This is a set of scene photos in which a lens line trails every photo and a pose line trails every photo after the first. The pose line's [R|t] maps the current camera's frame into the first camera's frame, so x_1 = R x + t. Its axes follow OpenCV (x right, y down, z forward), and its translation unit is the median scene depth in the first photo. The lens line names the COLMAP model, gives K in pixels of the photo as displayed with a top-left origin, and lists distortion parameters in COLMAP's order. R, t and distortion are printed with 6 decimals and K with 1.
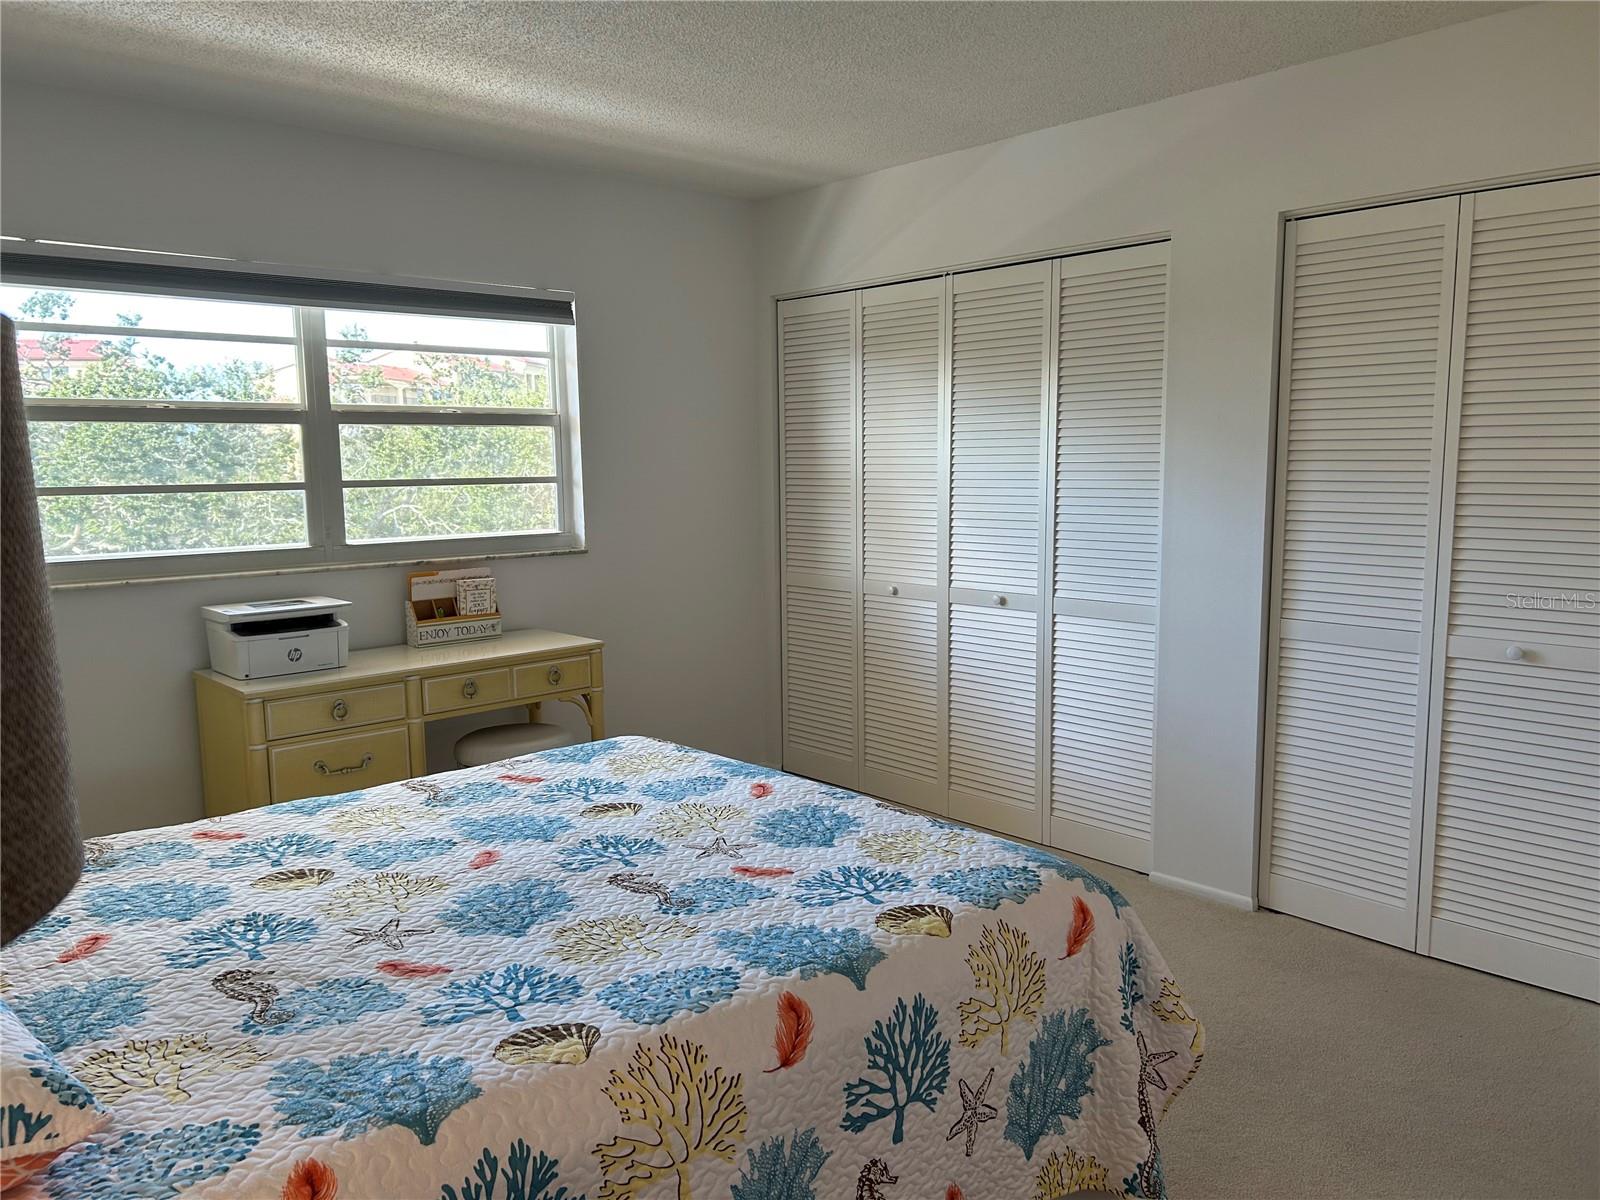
lens RADIAL K [[1198.1, 0, 804.1], [0, 1198.1, 586.5], [0, 0, 1]] dist [0.042251, -0.046336]
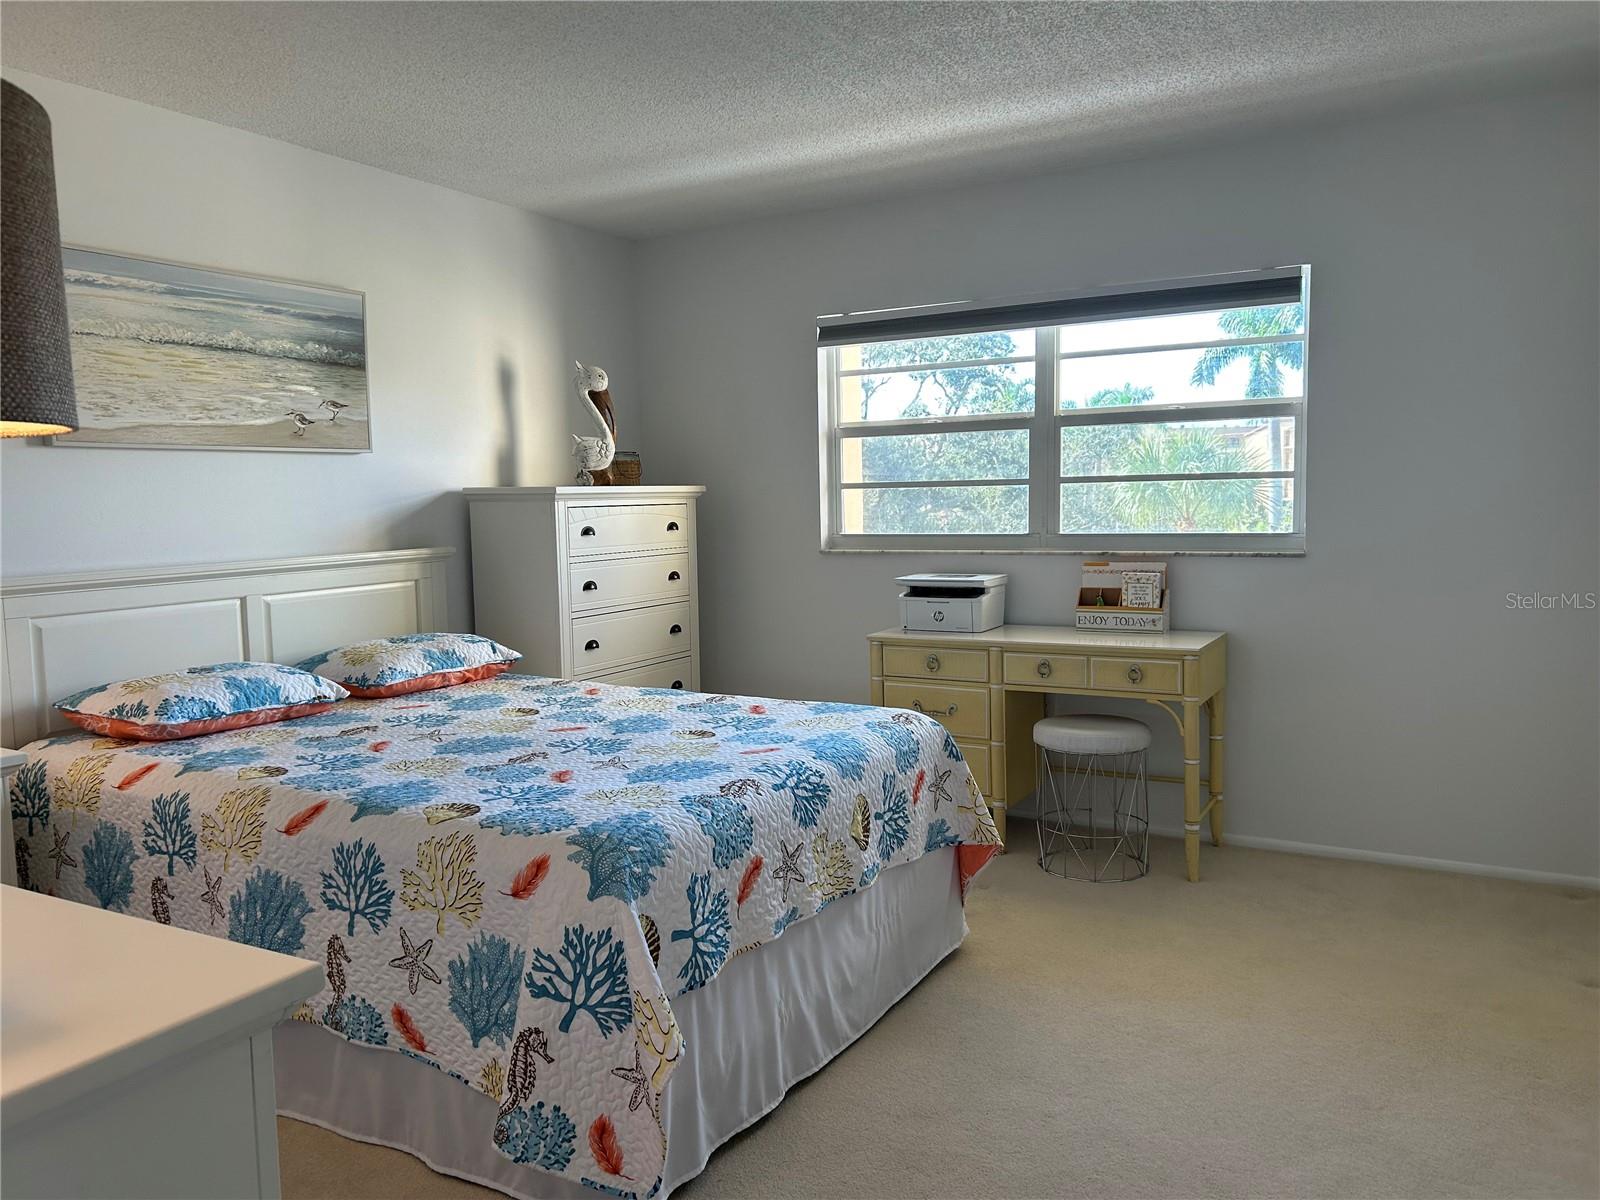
lens RADIAL K [[1198.1, 0, 805.0], [0, 1198.1, 603.9], [0, 0, 1]] dist [0.042251, -0.046336]
pose [[0.303631, 0.096009, -0.947940, 1.211071], [-0.086558, 0.993576, 0.072906, -0.059082], [0.948850, 0.059915, 0.309991, 0.818077]]
